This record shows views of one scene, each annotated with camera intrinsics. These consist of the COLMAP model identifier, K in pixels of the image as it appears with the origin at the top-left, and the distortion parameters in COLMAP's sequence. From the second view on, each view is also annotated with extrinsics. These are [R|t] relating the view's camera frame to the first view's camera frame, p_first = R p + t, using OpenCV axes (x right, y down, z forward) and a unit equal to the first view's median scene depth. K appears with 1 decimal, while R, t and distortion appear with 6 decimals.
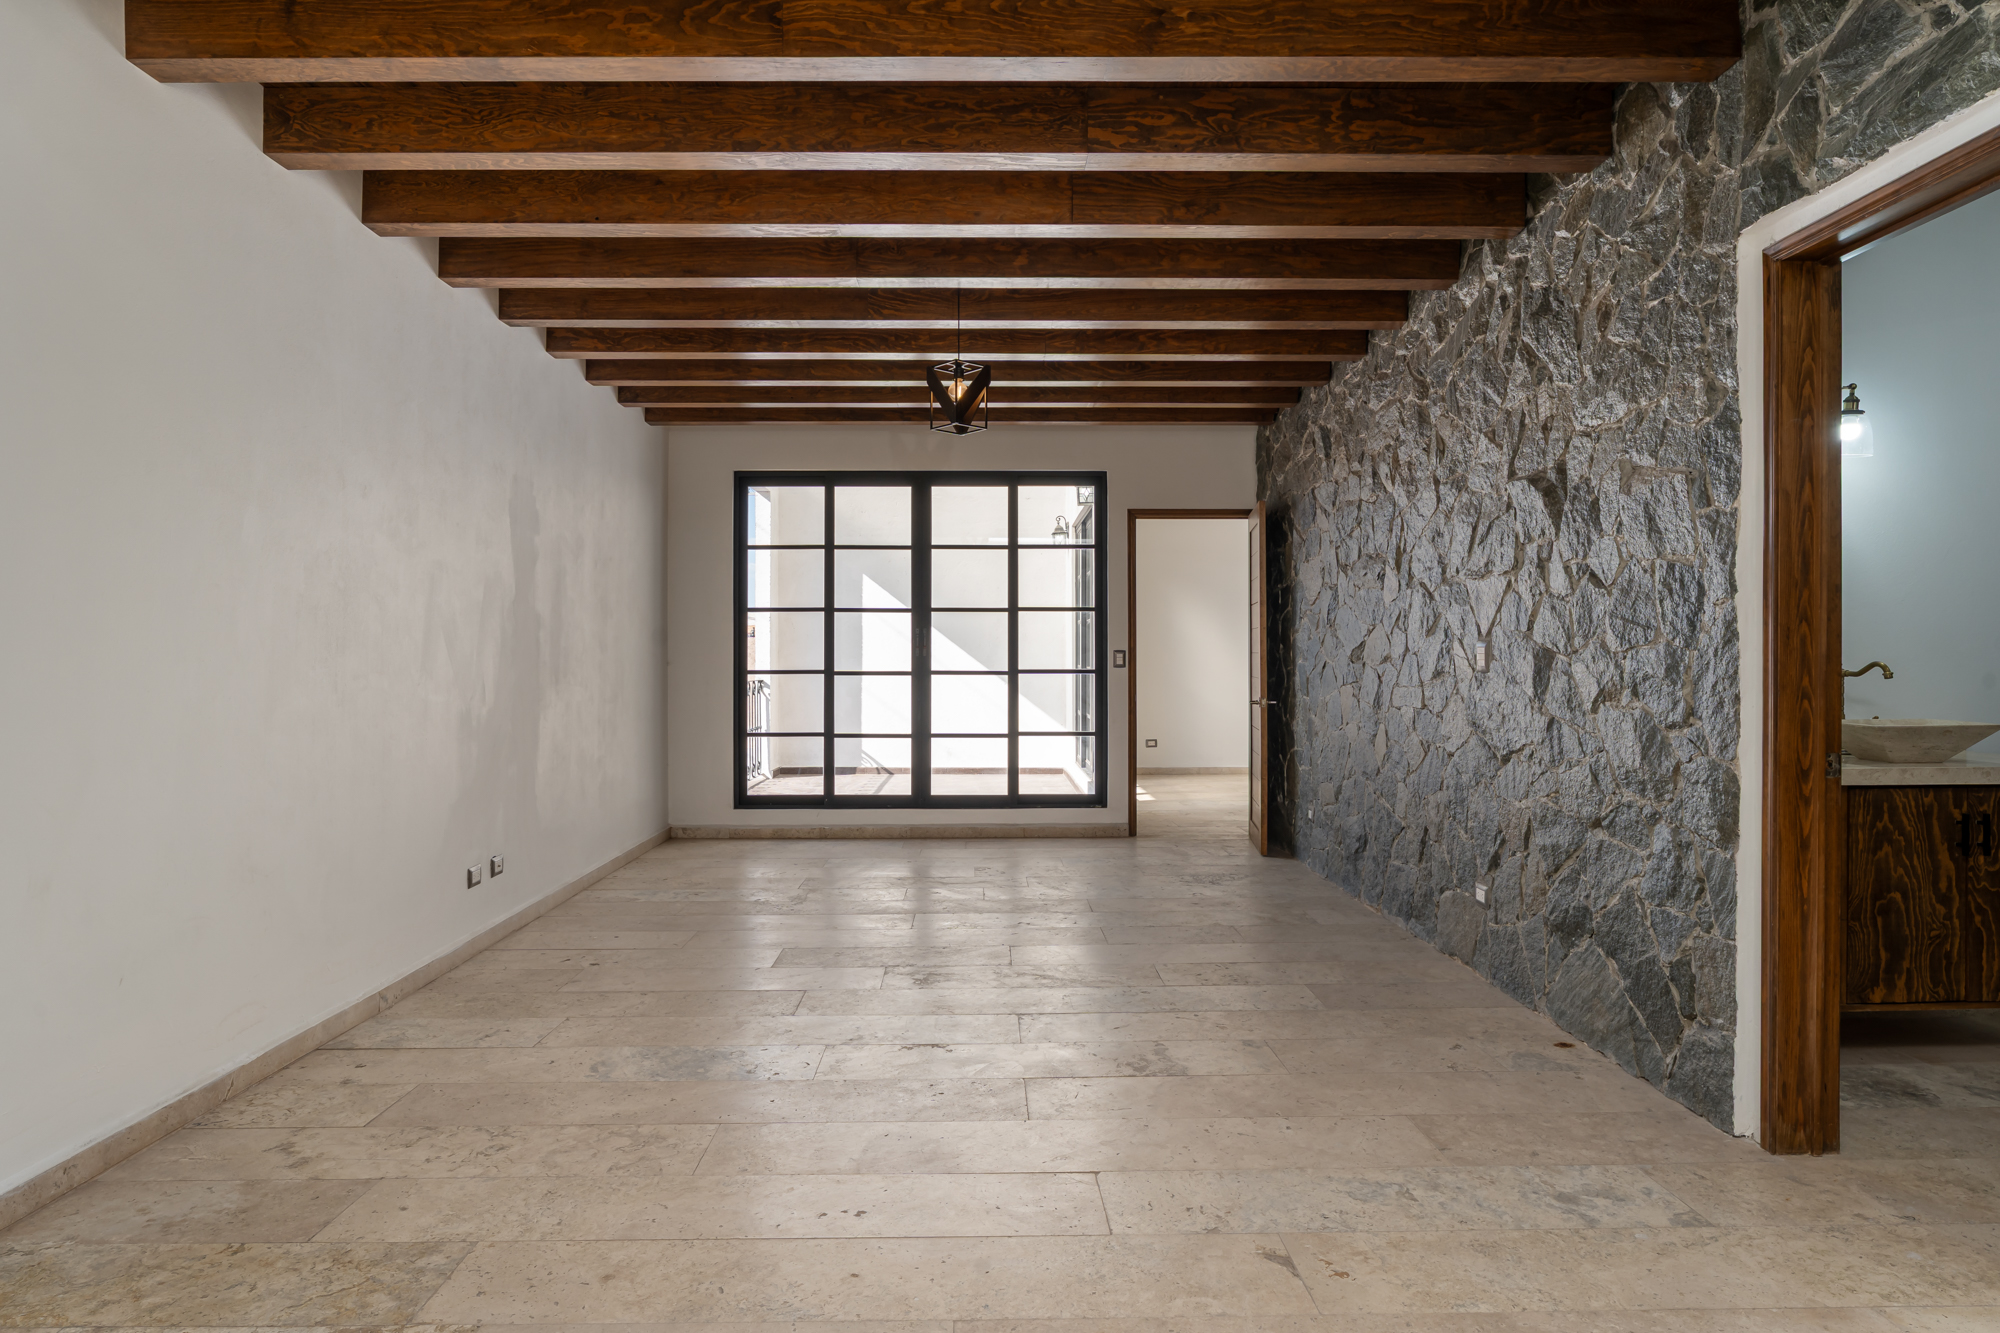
lens RADIAL K [[1096.7, 0, 998.0], [0, 1096.7, 666.6], [0, 0, 1]] dist [0.001087, 0.000214]
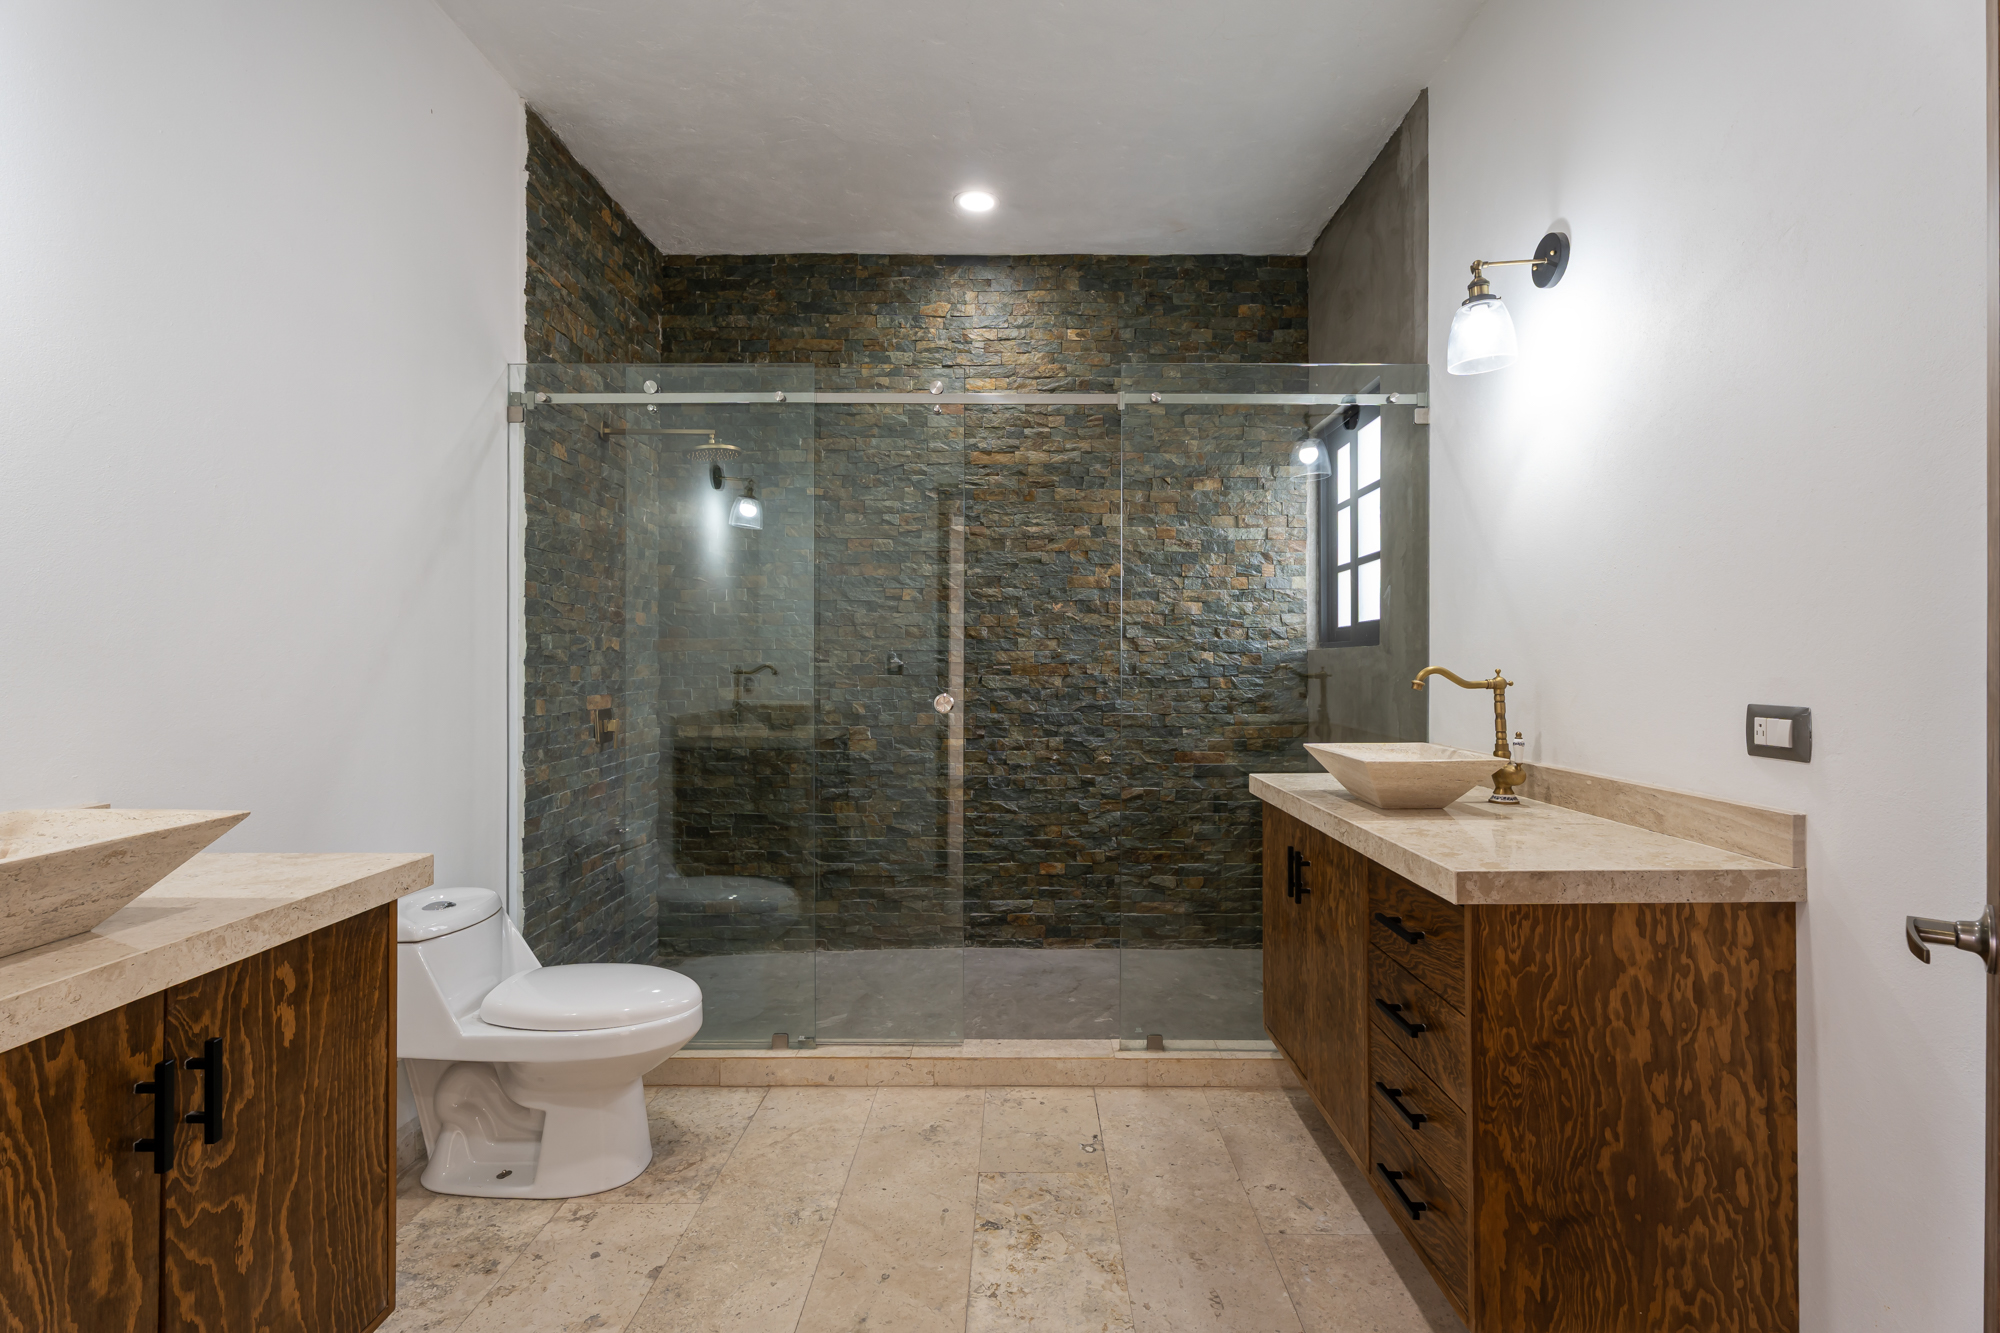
lens RADIAL K [[900.0, 0, 1002.5], [0, 900.0, 676.9], [0, 0, 1]] dist [0.000843, 0.000113]
pose [[0.028554, 0.010157, 0.999541, 0.566489], [0.007484, 0.999918, -0.010375, 0.003812], [-0.999564, 0.007777, 0.028476, 0.688588]]
